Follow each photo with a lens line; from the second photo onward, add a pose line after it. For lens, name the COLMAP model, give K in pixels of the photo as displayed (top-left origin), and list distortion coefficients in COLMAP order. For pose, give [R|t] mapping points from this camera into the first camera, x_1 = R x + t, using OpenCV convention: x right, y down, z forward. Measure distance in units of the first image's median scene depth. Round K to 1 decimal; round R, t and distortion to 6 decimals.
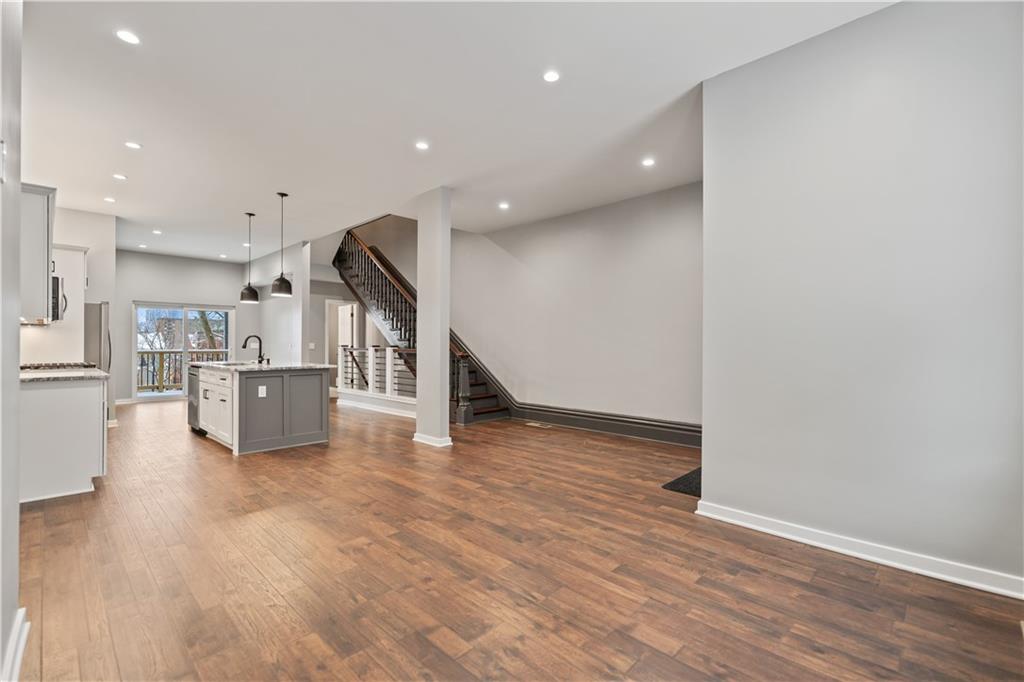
lens RADIAL K [[462.3, 0, 512.0], [0, 462.3, 341.0], [0, 0, 1]] dist [-0.000389, -0.000663]
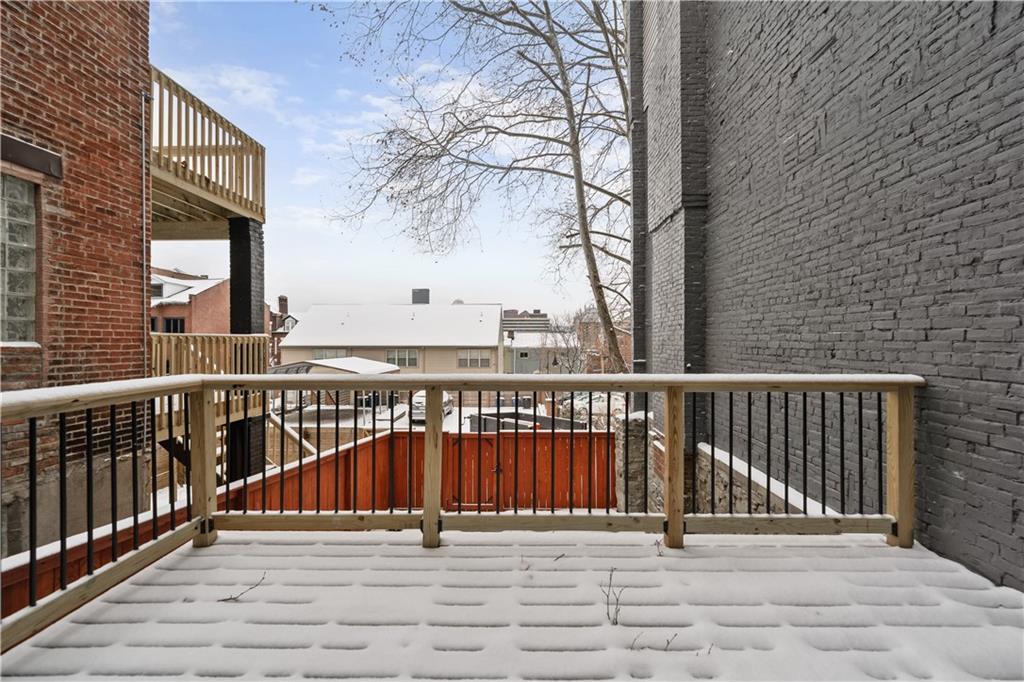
lens RADIAL K [[426.8, 0, 512.0], [0, 426.8, 341.0], [0, 0, 1]] dist [-0.000677, -0.000102]
pose [[0.687417, -0.004197, -0.726250, -0.672729], [0.007931, 0.999967, 0.001727, 0.001494], [0.726219, -0.006947, 0.687428, 1.045851]]
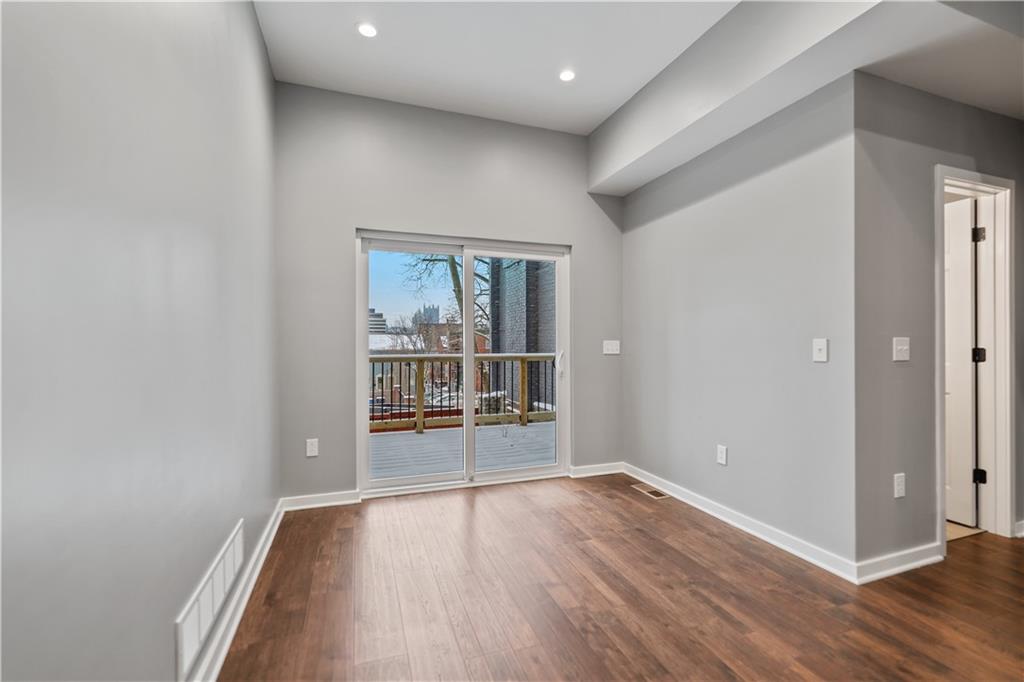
lens RADIAL K [[451.4, 0, 518.2], [0, 451.4, 343.7], [0, 0, 1]] dist [0.001514, -0.000026]
pose [[0.905081, -0.003607, -0.425225, -0.514026], [0.006369, 0.999967, 0.005075, 0.005979], [0.425192, -0.007302, 0.905074, 0.681952]]
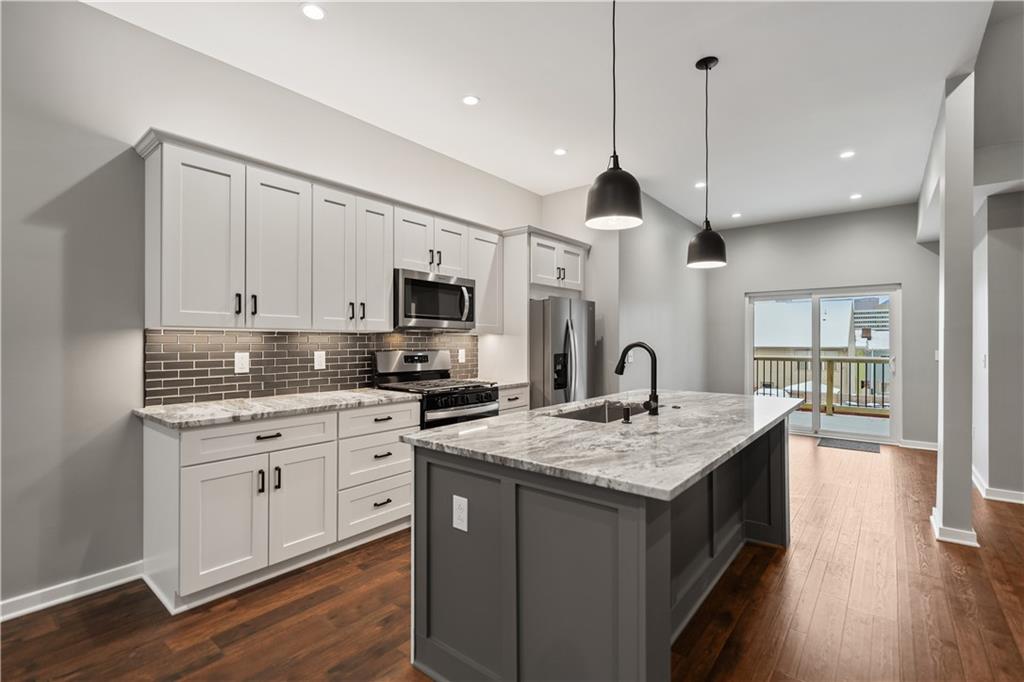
lens RADIAL K [[462.3, 0, 512.0], [0, 462.3, 341.0], [0, 0, 1]] dist [-0.000389, -0.000663]
pose [[0.100244, -0.004465, -0.994953, -0.101388], [0.007628, 0.999964, -0.003718, -0.007822], [0.994934, -0.007217, 0.100275, 0.515150]]
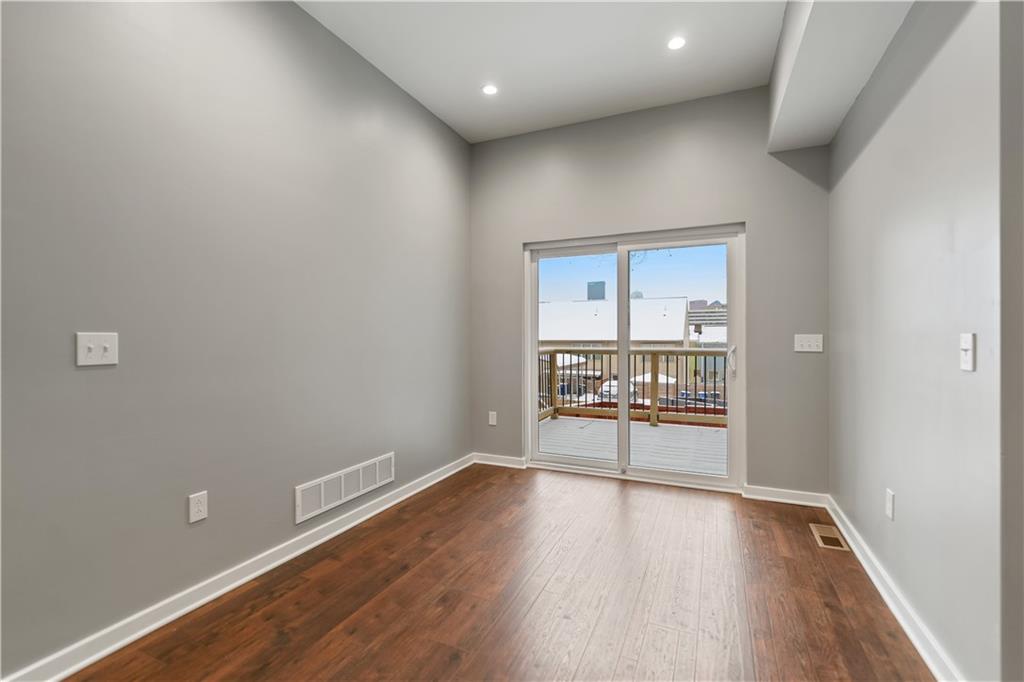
lens RADIAL K [[446.0, 0, 514.1], [0, 446.0, 338.6], [0, 0, 1]] dist [-0.001009, -0.000540]
pose [[0.355320, -0.000419, -0.934745, -0.387049], [0.010271, 0.999941, 0.003456, 0.005567], [0.934688, -0.010828, 0.355303, 0.787157]]
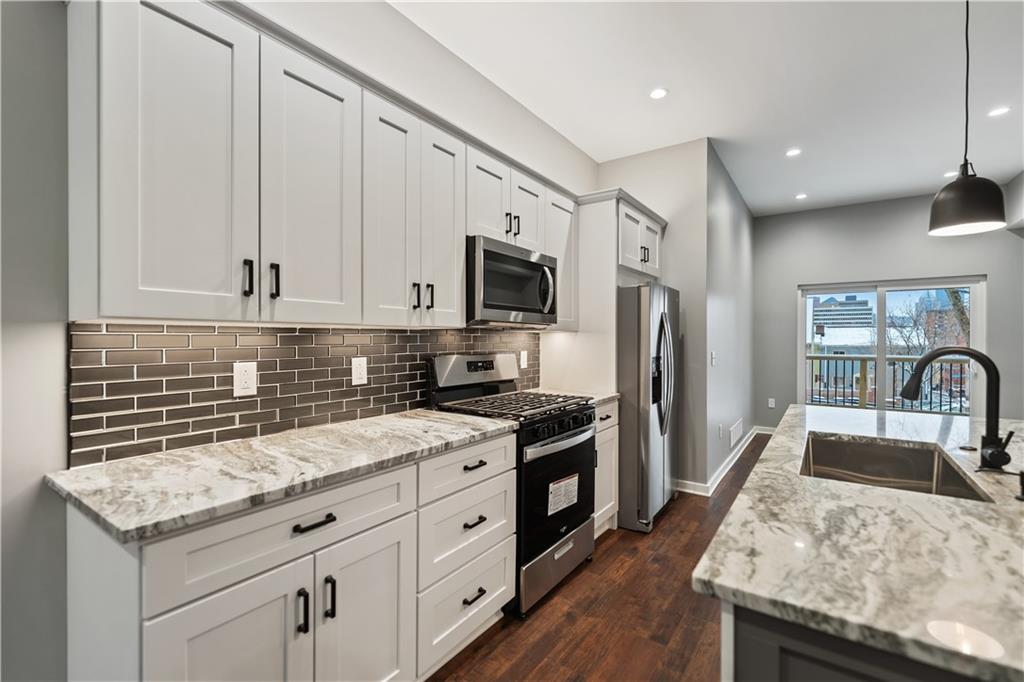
lens RADIAL K [[453.0, 0, 510.8], [0, 453.0, 340.3], [0, 0, 1]] dist [-0.000071, -0.000272]
pose [[0.172061, 0.003029, -0.985082, -0.223536], [0.007298, 0.999964, 0.004349, -0.011412], [0.985059, -0.007937, 0.172033, 0.443431]]
